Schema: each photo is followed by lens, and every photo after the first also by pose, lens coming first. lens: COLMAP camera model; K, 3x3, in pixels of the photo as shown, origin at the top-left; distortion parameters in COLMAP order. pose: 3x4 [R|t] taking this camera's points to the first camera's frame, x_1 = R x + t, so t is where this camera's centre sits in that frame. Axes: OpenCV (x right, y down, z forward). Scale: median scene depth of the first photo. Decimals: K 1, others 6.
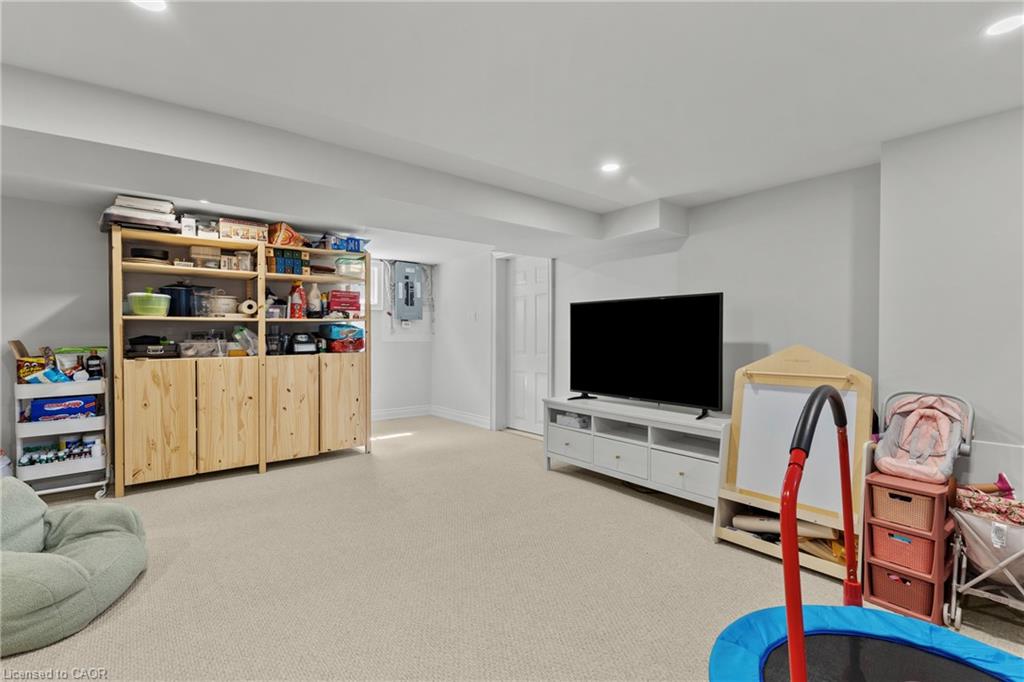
lens RADIAL K [[464.5, 0, 509.9], [0, 464.5, 344.6], [0, 0, 1]] dist [0.000410, -0.000053]
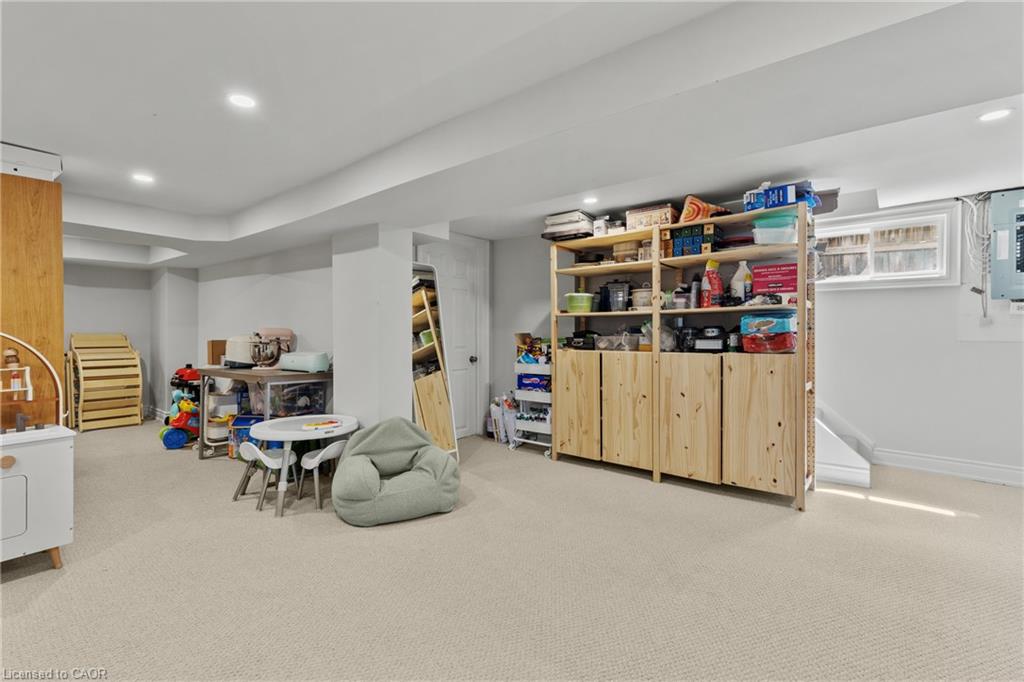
lens RADIAL K [[464.5, 0, 514.3], [0, 464.5, 333.4], [0, 0, 1]] dist [0.000410, -0.000053]
pose [[0.185719, 0.006488, -0.982582, 0.297037], [-0.018562, 0.999823, 0.003093, -0.009104], [0.982428, 0.017664, 0.185806, 0.556671]]
